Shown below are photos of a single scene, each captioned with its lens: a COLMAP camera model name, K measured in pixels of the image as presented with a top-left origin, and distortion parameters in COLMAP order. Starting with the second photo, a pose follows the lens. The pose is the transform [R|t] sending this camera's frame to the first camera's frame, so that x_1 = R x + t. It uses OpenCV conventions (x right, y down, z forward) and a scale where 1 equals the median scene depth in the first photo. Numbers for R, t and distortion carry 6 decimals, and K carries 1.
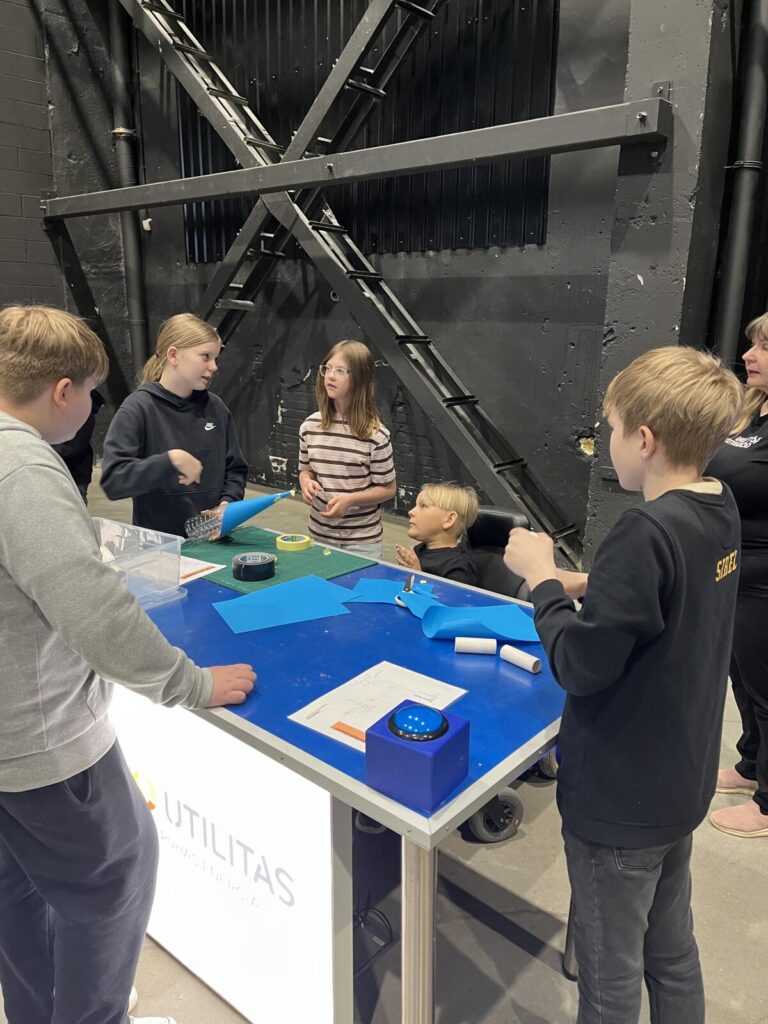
lens RADIAL K [[768.1, 0, 384.0], [0, 768.1, 512.0], [0, 0, 1]] dist [0.100389, -0.140006]
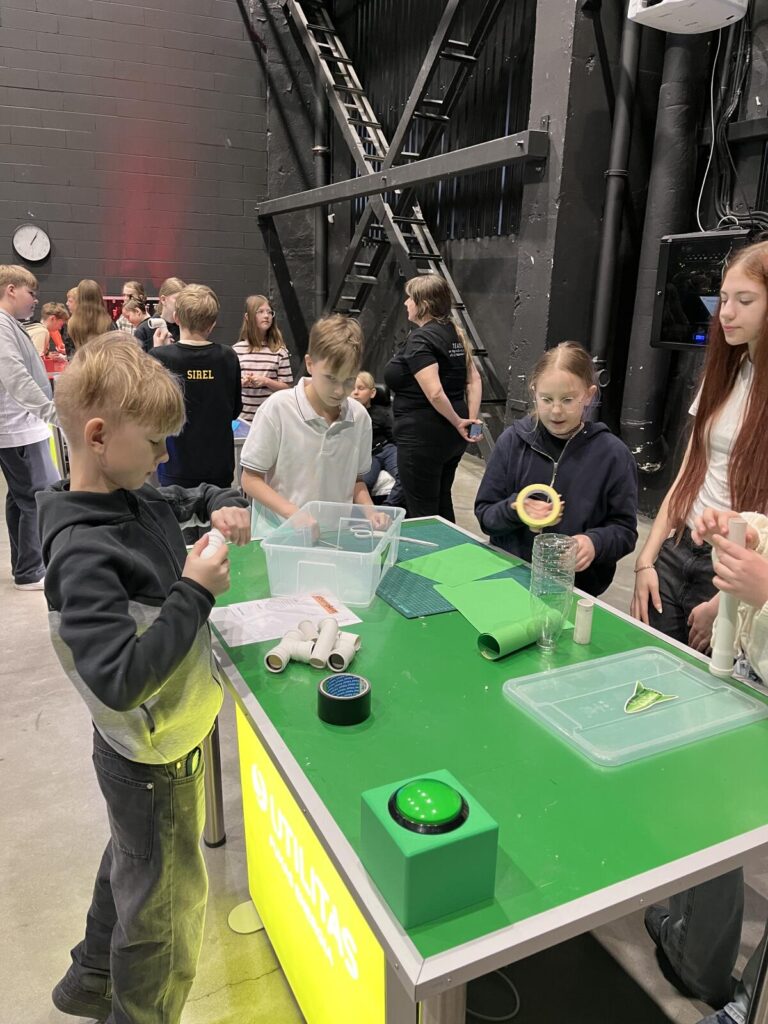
lens RADIAL K [[768.1, 0, 384.0], [0, 768.1, 512.0], [0, 0, 1]] dist [0.100389, -0.140006]
pose [[0.918074, 0.123754, -0.376596, 0.355554], [-0.115196, 0.992311, 0.045259, 0.059318], [0.379301, 0.001831, 0.925271, -0.197461]]
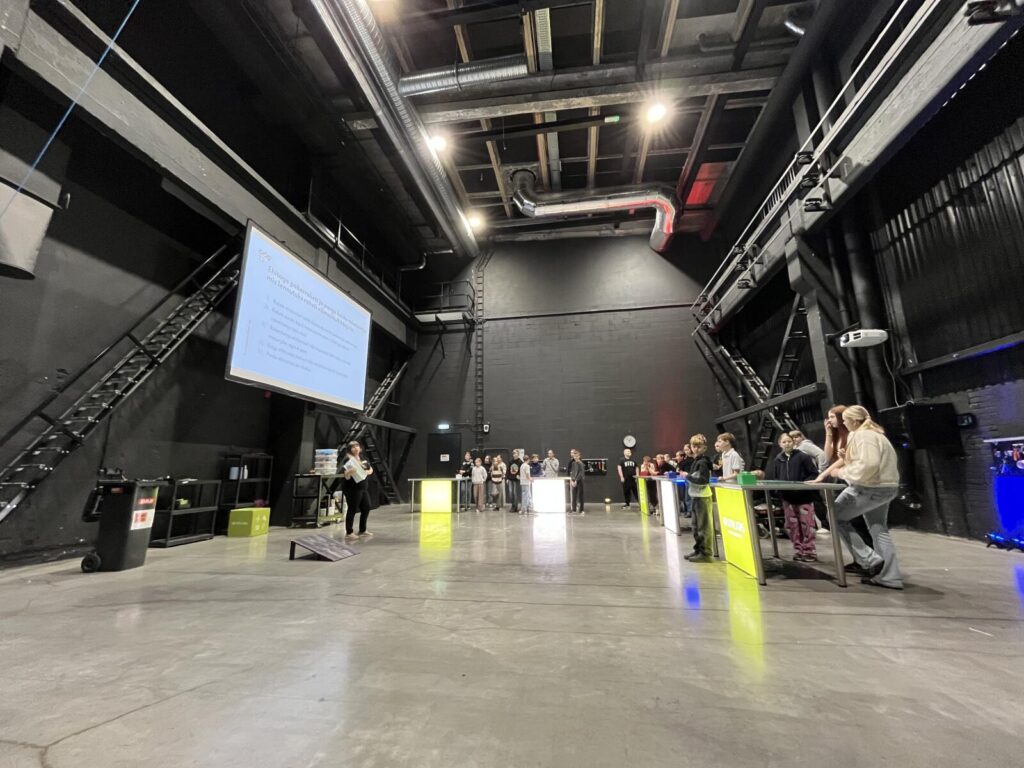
lens RADIAL K [[414.0, 0, 512.0], [0, 414.0, 384.0], [0, 0, 1]] dist [0.001819, -0.000393]
pose [[0.521844, -0.191548, -0.831257, 0.642413], [-0.193515, 0.922476, -0.334052, 0.243550], [0.830801, 0.335183, 0.444321, -0.616025]]
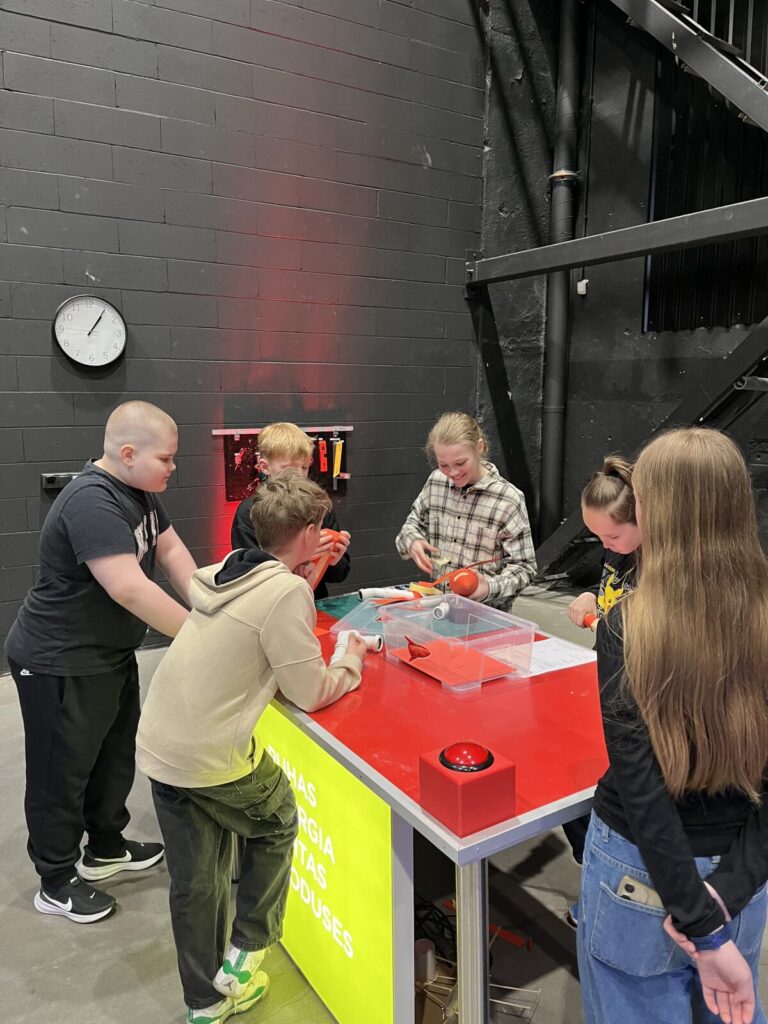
lens RADIAL K [[768.1, 0, 384.0], [0, 768.1, 512.0], [0, 0, 1]] dist [0.100389, -0.140006]
pose [[0.952356, 0.043789, -0.301828, -0.260312], [-0.072520, 0.993768, -0.084648, -0.065796], [0.296241, 0.102503, 0.949597, 0.231939]]
